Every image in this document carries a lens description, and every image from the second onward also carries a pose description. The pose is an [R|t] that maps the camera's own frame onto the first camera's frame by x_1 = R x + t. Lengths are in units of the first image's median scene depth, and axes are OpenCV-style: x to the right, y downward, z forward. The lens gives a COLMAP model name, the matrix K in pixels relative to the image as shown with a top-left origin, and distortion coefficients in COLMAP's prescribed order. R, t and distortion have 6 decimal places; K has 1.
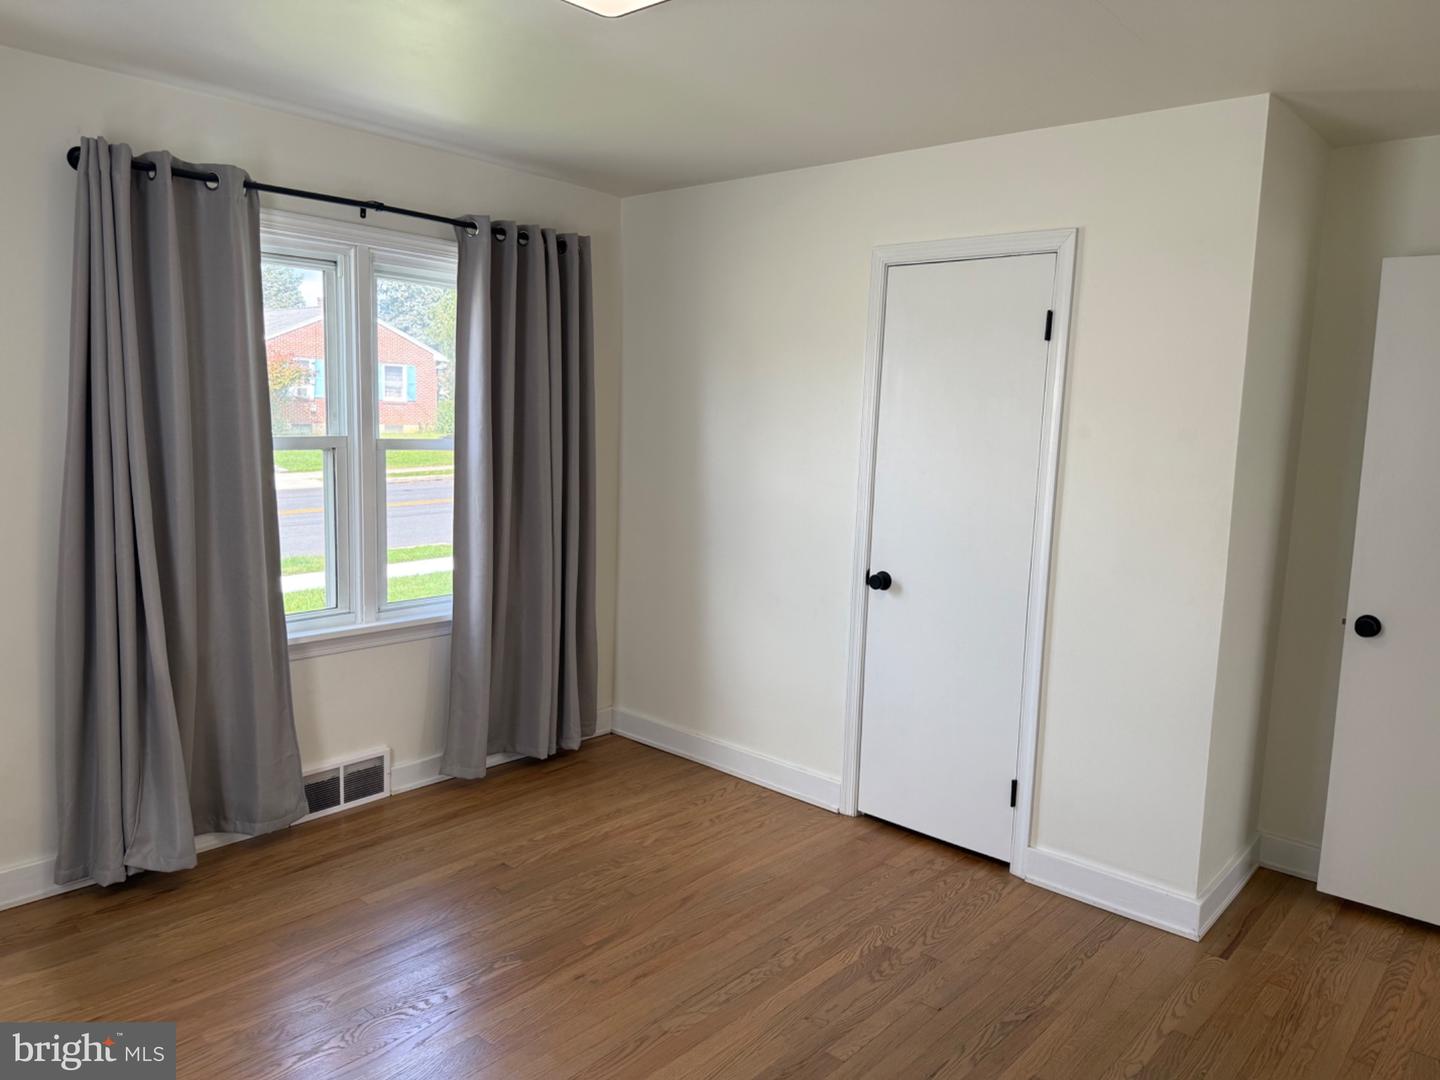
lens RADIAL K [[1030.5, 0, 720.0], [0, 1030.5, 540.0], [0, 0, 1]] dist [0.095233, -0.080792]
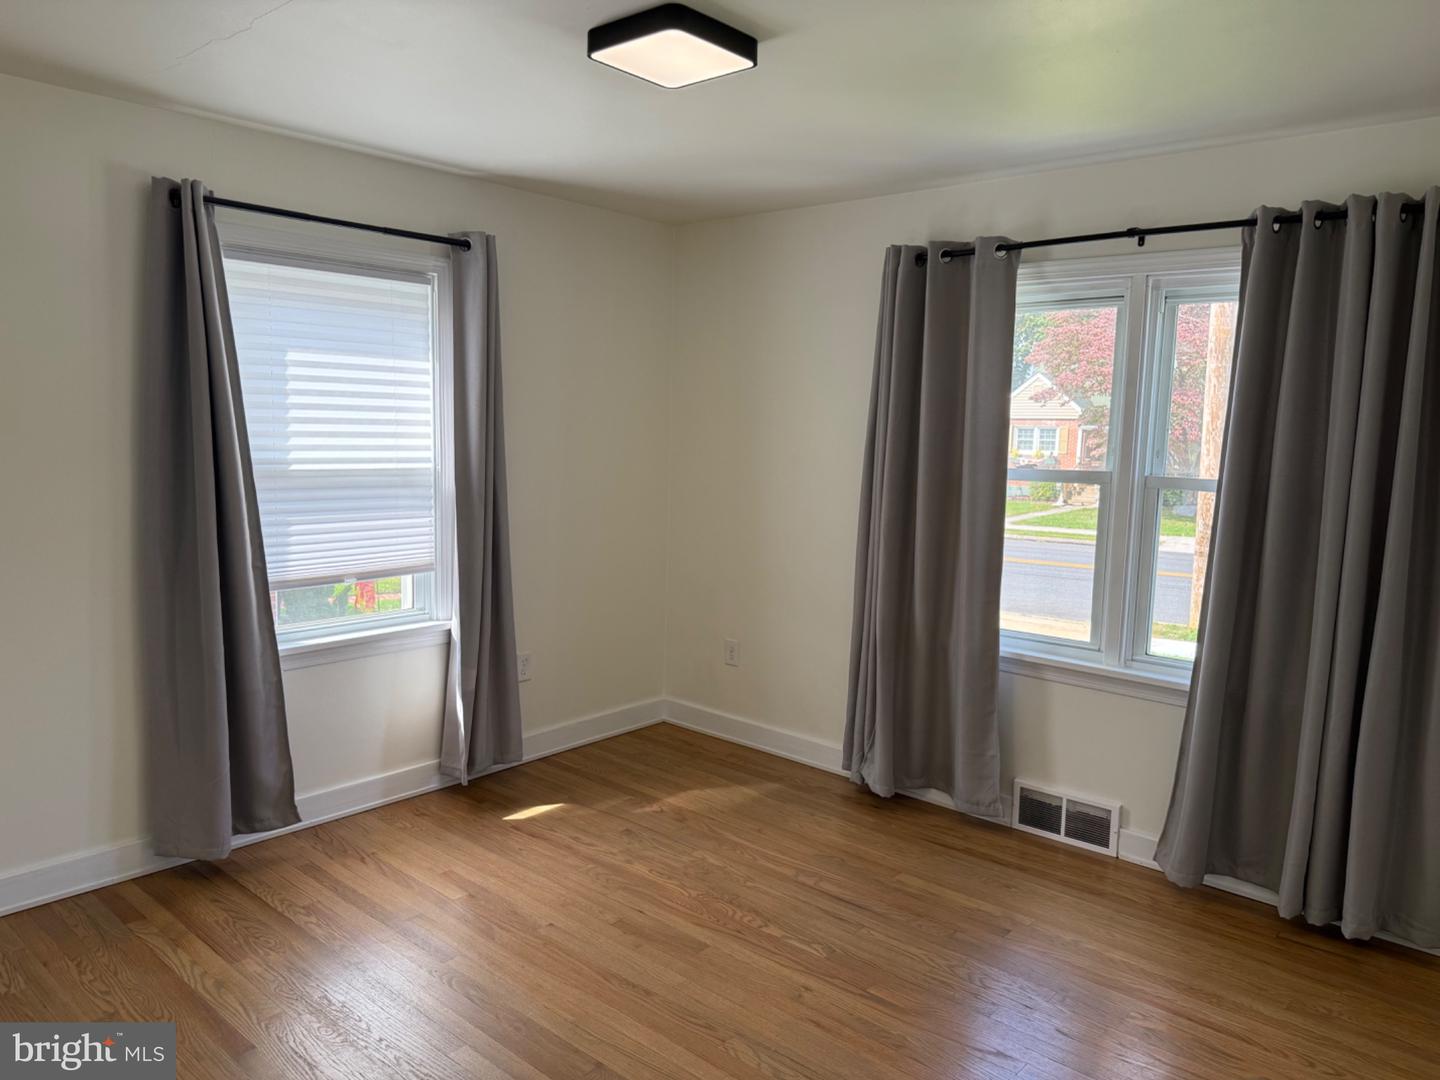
lens RADIAL K [[1002.1, 0, 714.3], [0, 1002.1, 578.5], [0, 0, 1]] dist [-0.004918, -0.031459]
pose [[-0.000996, 0.116231, -0.993222, 0.617912], [-0.160661, 0.980301, 0.114880, -0.052351], [0.987009, 0.159687, 0.017698, 0.661204]]
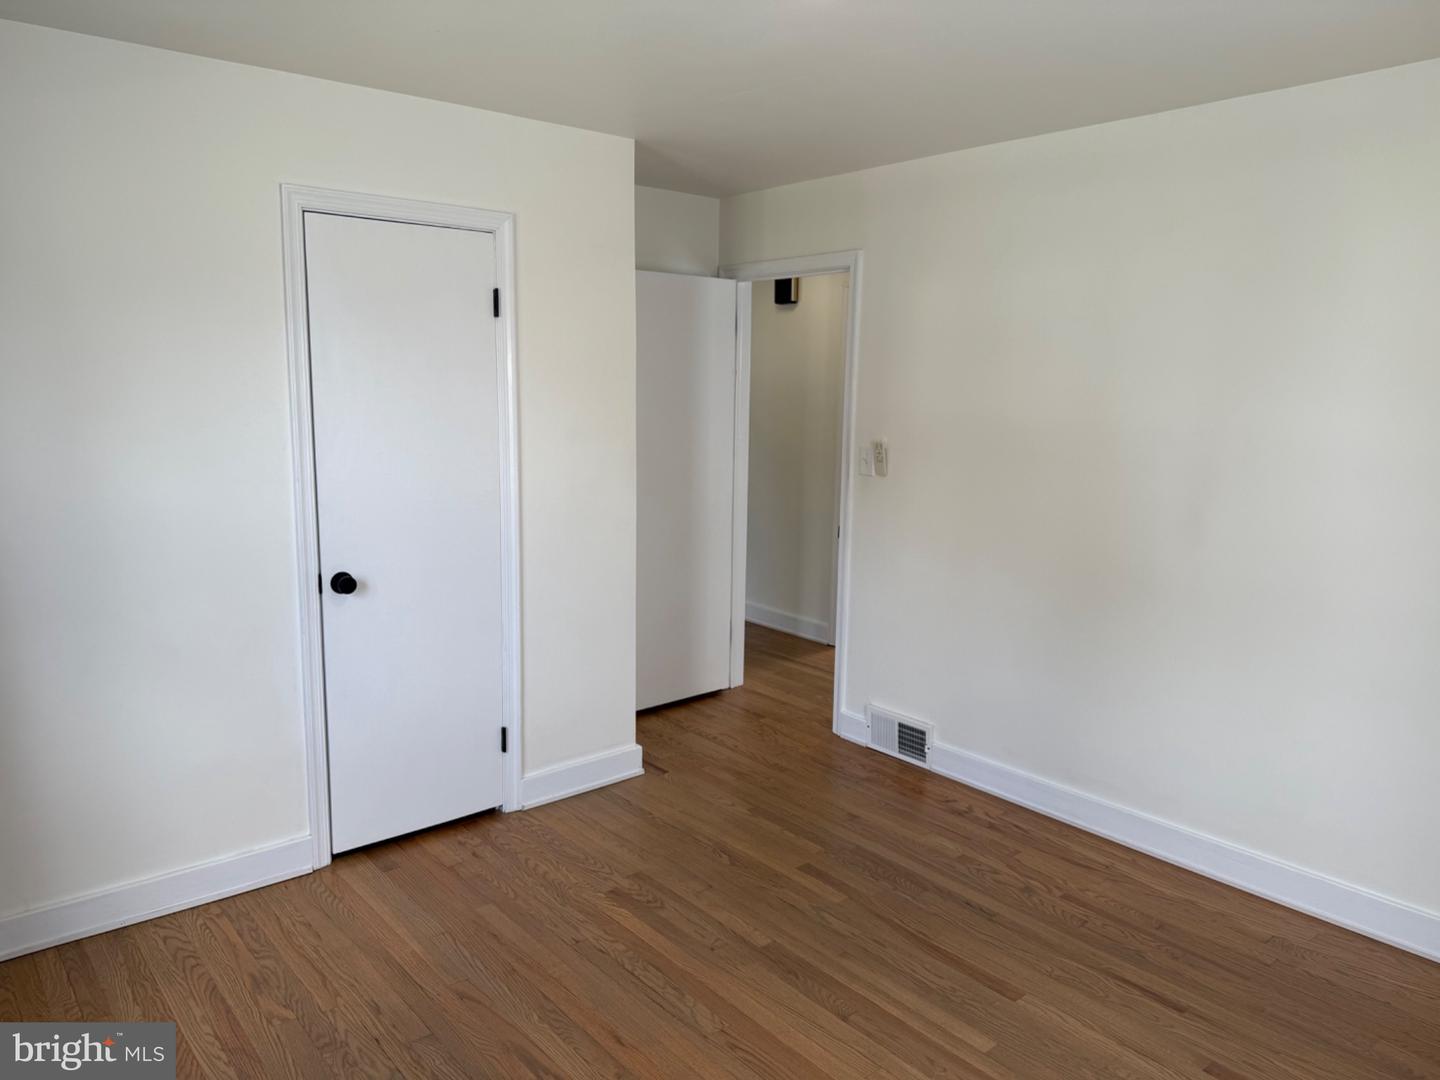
lens RADIAL K [[1030.5, 0, 720.0], [0, 1030.5, 540.0], [0, 0, 1]] dist [0.095233, -0.080792]
pose [[0.155764, -0.191706, 0.969013, -0.676725], [0.123047, 0.977112, 0.173529, -0.115581], [-0.980101, 0.092205, 0.175787, 0.573589]]
